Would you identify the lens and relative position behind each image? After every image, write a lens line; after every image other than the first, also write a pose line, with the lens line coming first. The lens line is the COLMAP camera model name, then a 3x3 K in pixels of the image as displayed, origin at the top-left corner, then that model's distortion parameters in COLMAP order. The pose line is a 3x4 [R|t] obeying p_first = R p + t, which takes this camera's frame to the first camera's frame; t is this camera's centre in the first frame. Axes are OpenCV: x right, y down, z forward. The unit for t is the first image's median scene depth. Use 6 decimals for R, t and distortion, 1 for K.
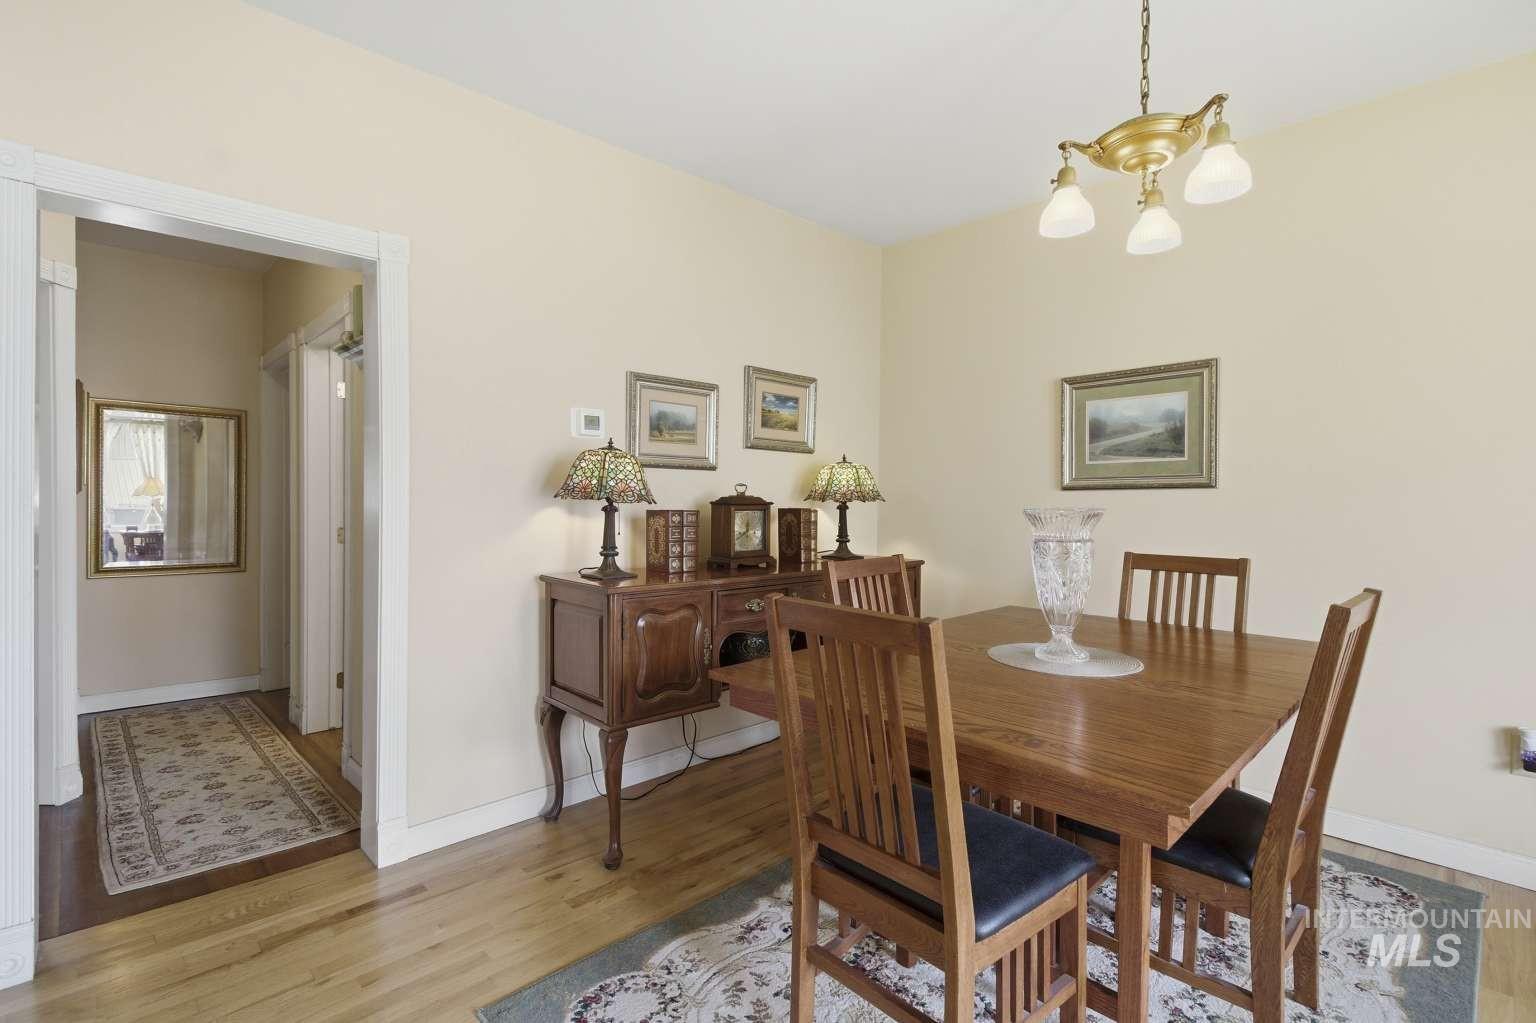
lens RADIAL K [[707.1, 0, 768.1], [0, 707.1, 521.7], [0, 0, 1]] dist [0.046381, -0.000142]
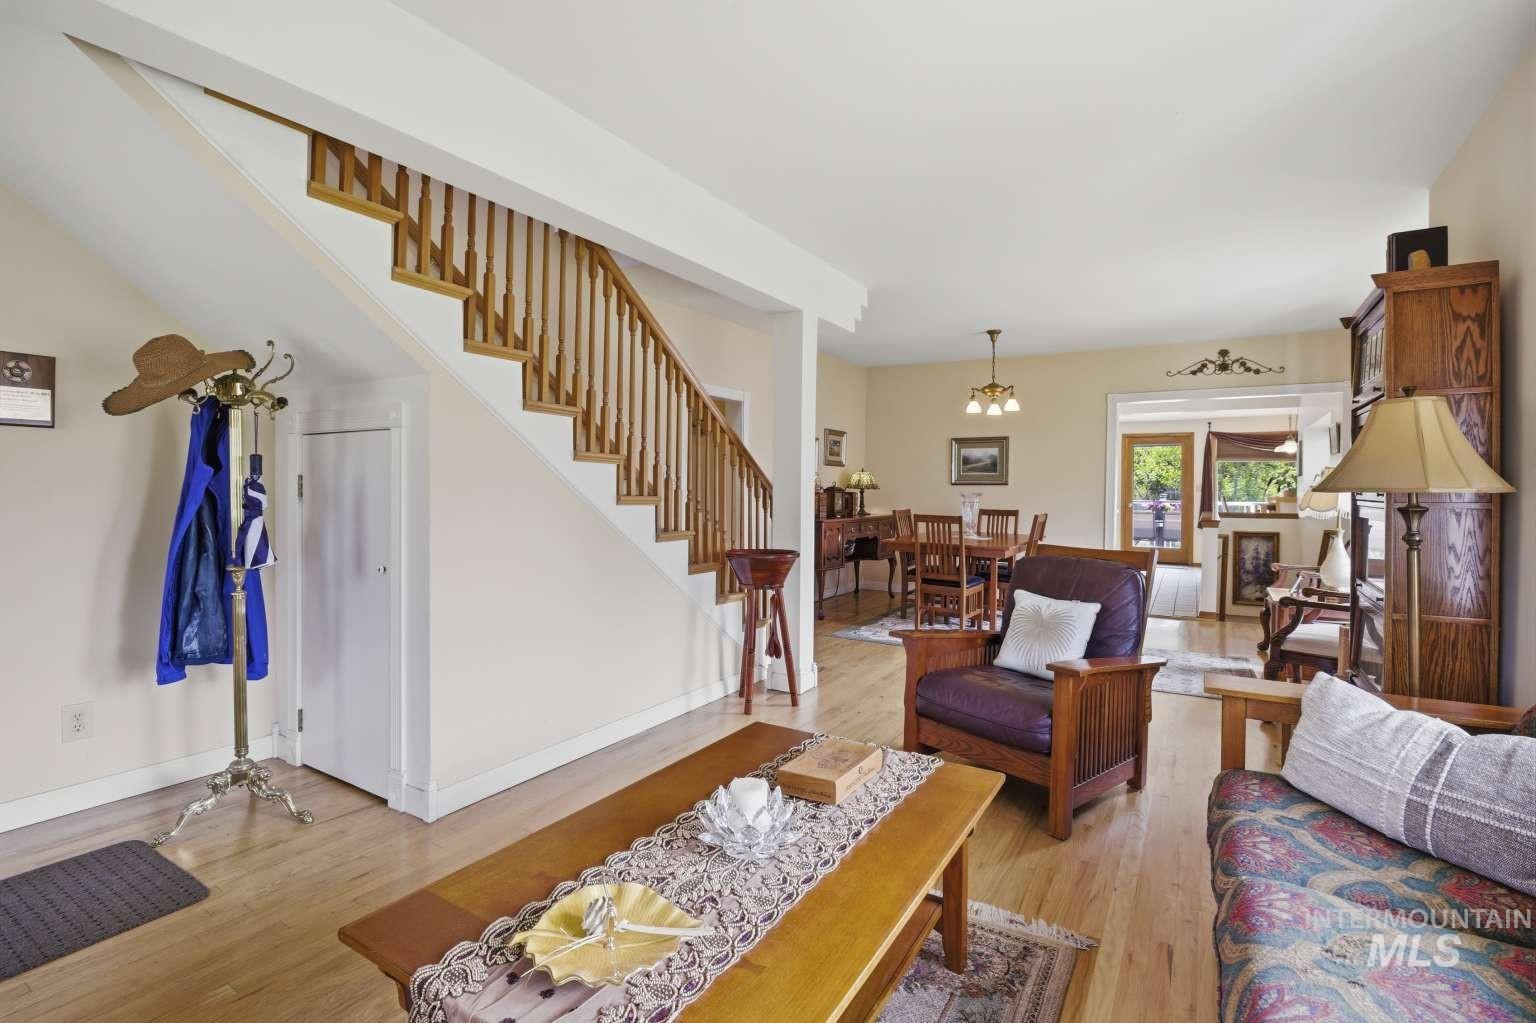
lens RADIAL K [[707.1, 0, 768.1], [0, 707.1, 521.7], [0, 0, 1]] dist [0.046381, -0.000142]
pose [[0.968454, -0.006058, 0.249118, -0.832538], [-0.000965, 0.999606, 0.028060, 0.014075], [-0.249190, -0.027415, 0.968067, -1.238276]]
